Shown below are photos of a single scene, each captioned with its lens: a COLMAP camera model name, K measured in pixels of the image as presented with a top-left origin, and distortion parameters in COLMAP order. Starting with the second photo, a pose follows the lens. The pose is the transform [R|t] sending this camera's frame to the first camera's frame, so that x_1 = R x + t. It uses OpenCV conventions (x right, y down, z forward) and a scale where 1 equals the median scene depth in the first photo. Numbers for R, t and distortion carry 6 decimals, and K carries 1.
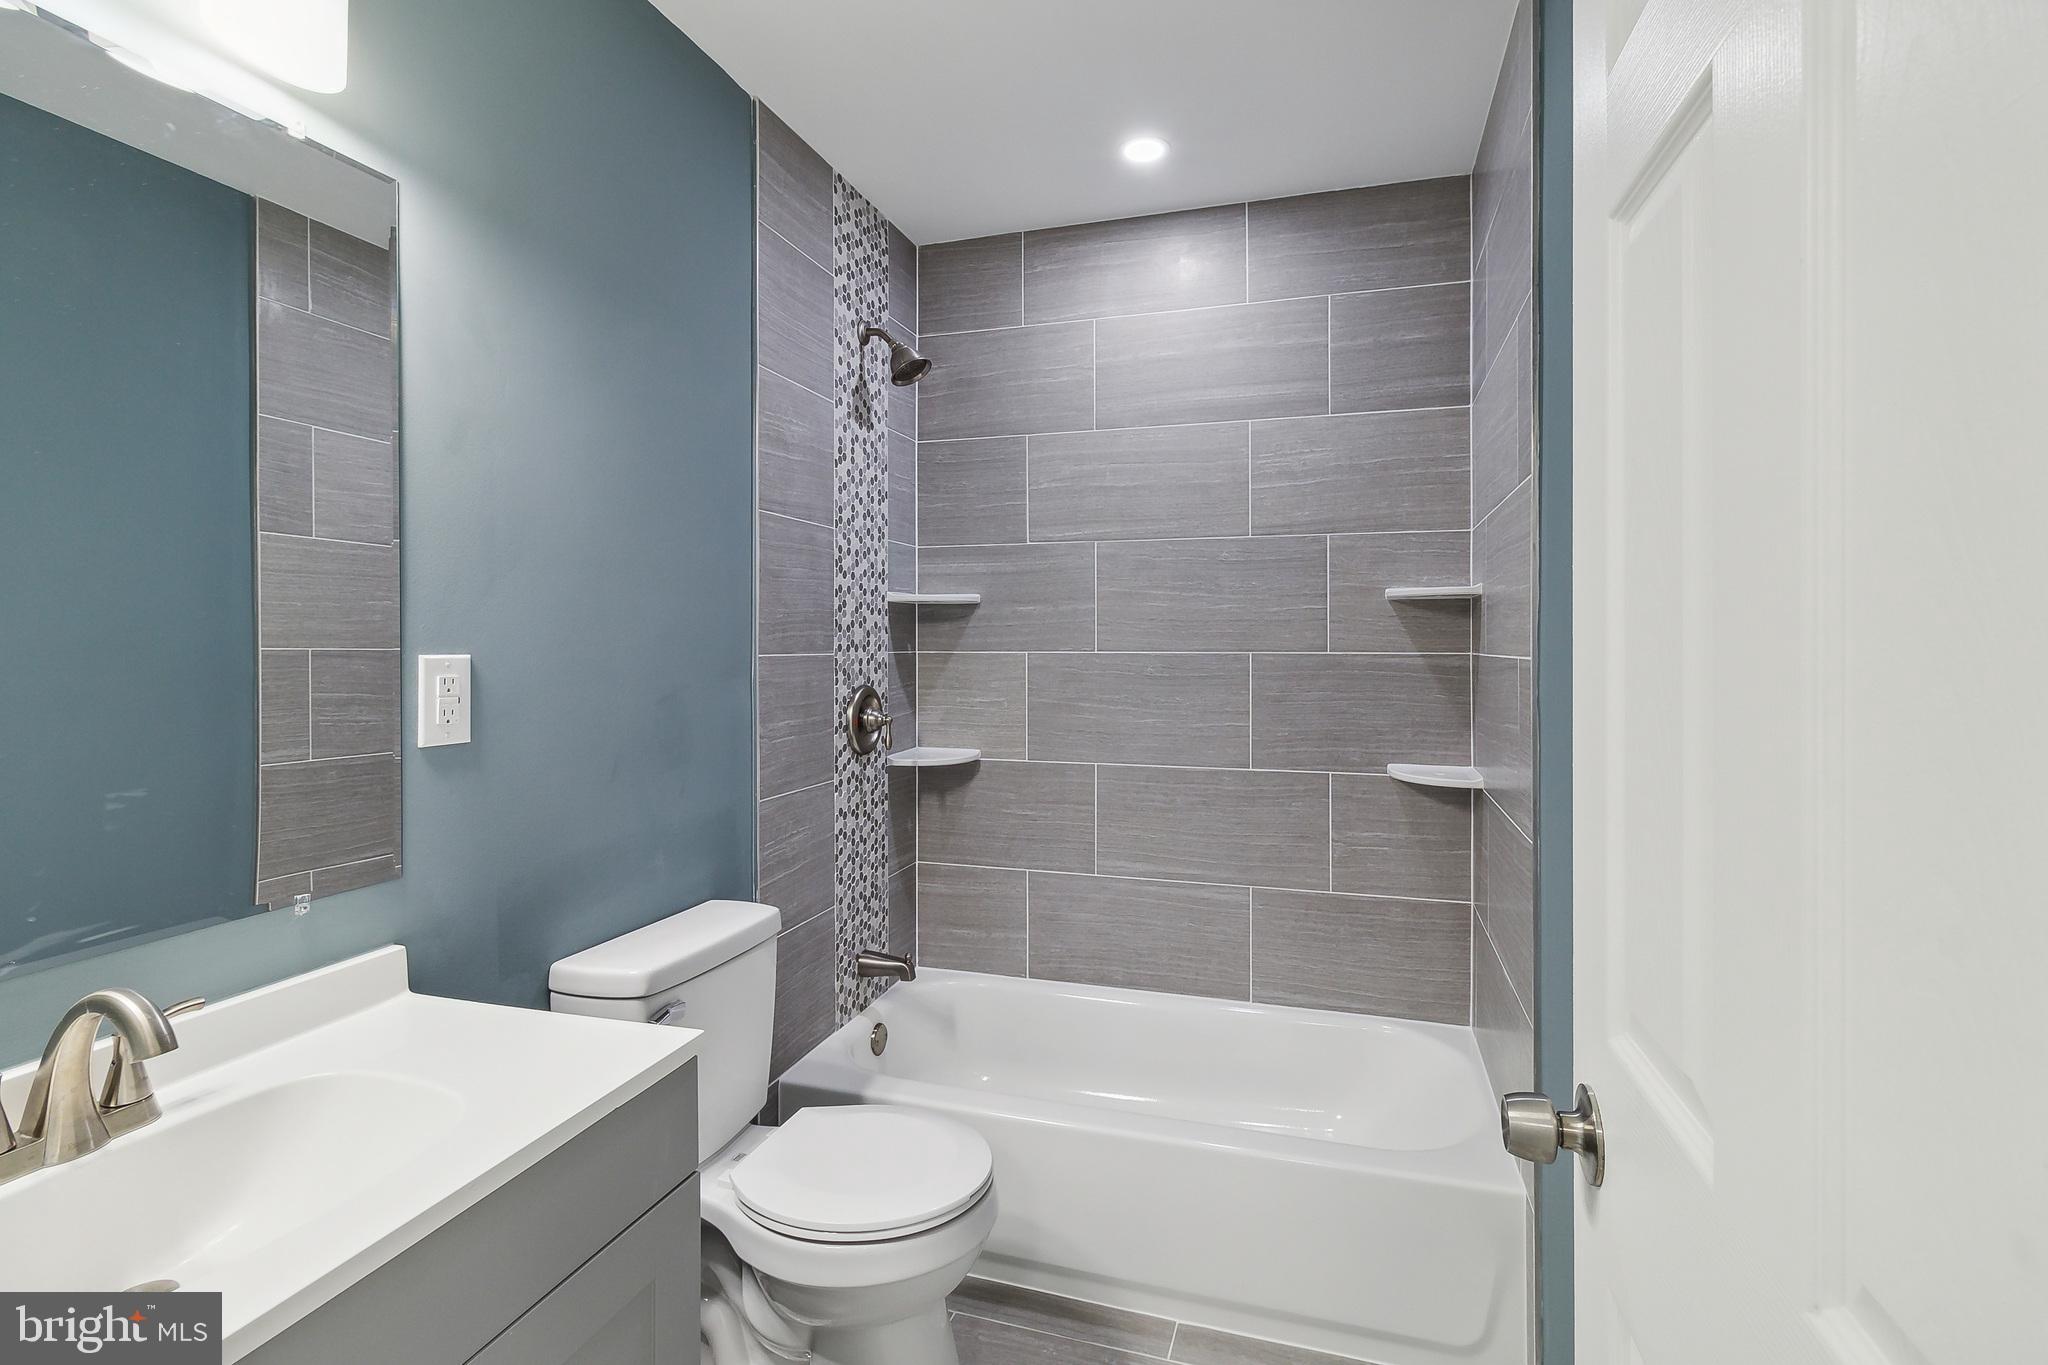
lens RADIAL K [[1093.0, 0, 992.2], [0, 1093.0, 643.7], [0, 0, 1]] dist [-0.001863, 0.000405]
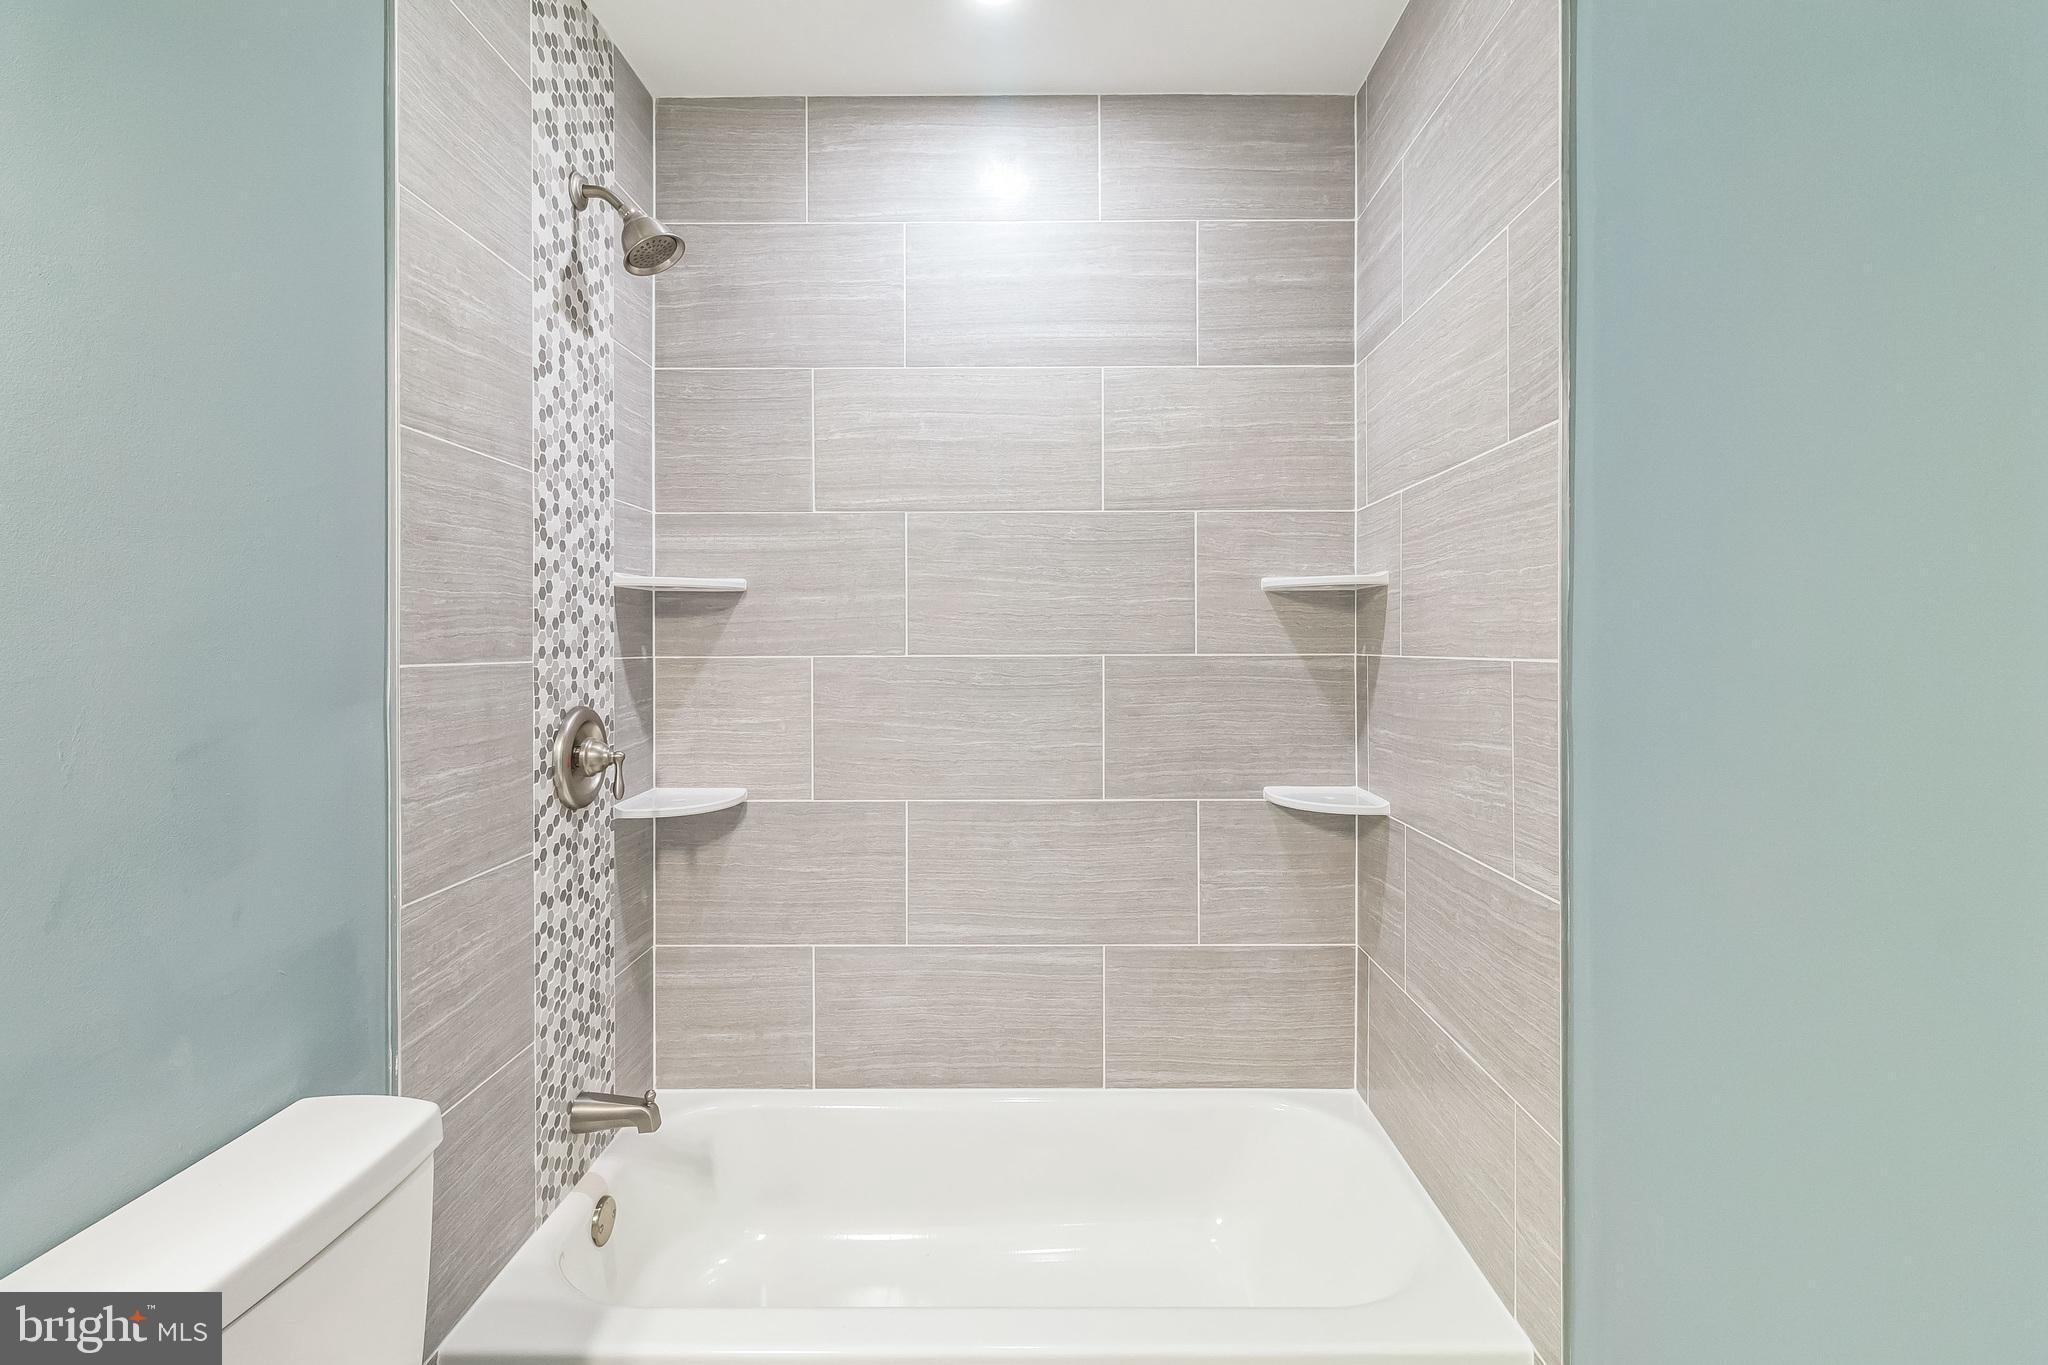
lens RADIAL K [[1002.2, 0, 1025.5], [0, 1002.2, 640.0], [0, 0, 1]] dist [0.003411, 0.000629]
pose [[0.943551, -0.002116, 0.331219, -0.062845], [0.004097, 0.999978, -0.005282, 0.000719], [-0.331201, 0.006341, 0.943539, 0.320160]]
